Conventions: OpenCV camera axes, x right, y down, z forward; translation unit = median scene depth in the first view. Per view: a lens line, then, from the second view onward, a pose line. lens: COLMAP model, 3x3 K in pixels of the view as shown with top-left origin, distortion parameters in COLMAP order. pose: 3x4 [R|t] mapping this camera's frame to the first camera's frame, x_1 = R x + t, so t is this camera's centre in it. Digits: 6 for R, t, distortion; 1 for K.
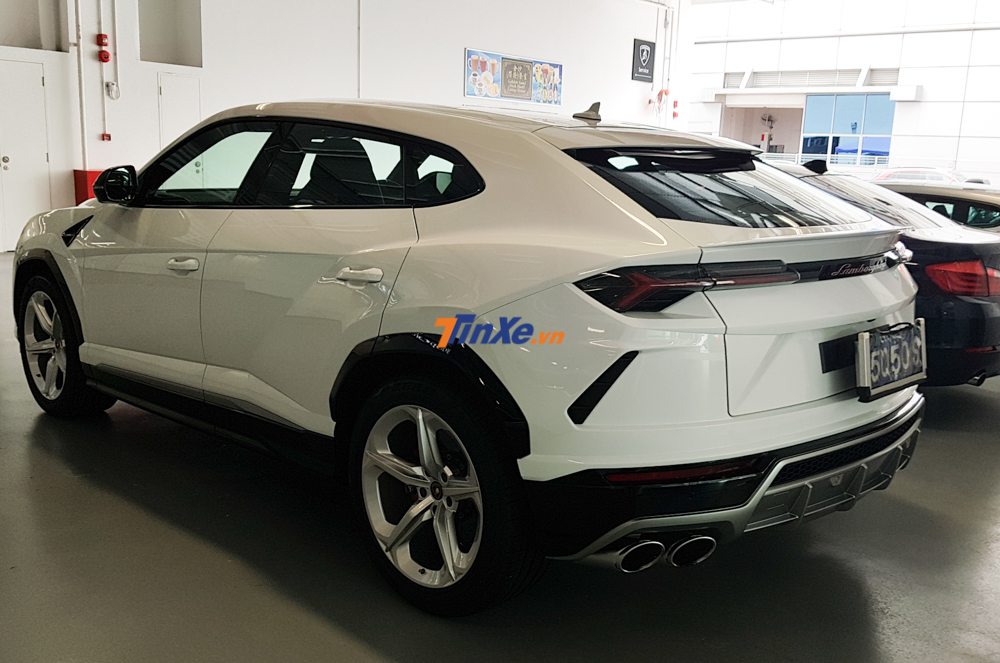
lens RADIAL K [[768.4, 0, 500.0], [0, 768.4, 331.5], [0, 0, 1]] dist [0.030316, 0.001676]
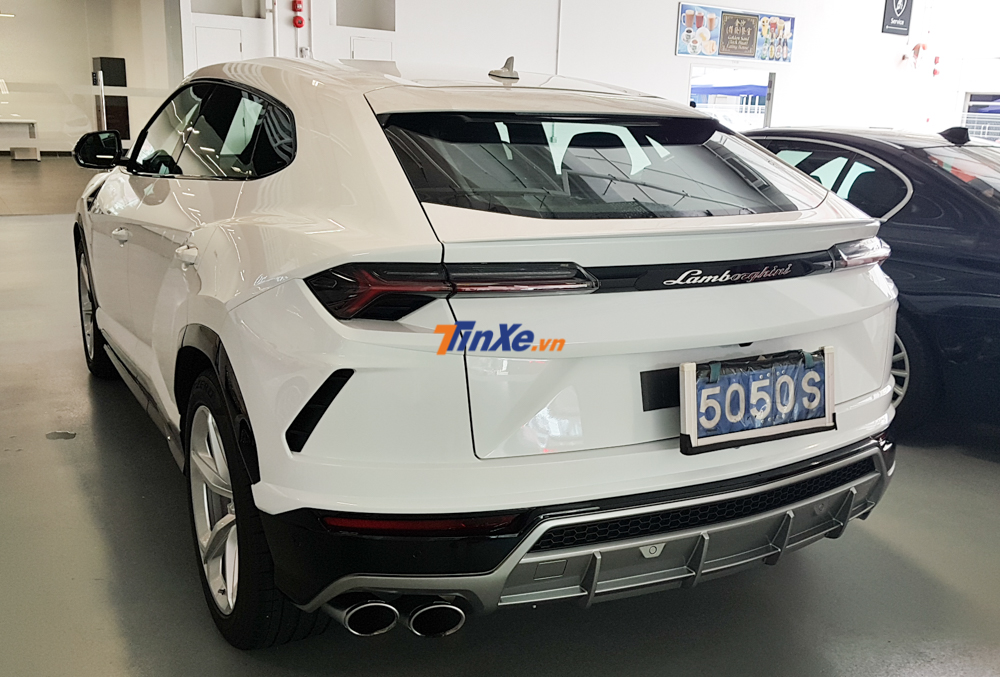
lens RADIAL K [[802.3, 0, 500.0], [0, 802.3, 338.5], [0, 0, 1]] dist [0.039243, -0.002078]
pose [[0.974957, 0.062798, -0.213343, 0.467541], [-0.054244, 0.997480, 0.045721, -0.049162], [0.215676, -0.033004, 0.975907, 0.202607]]
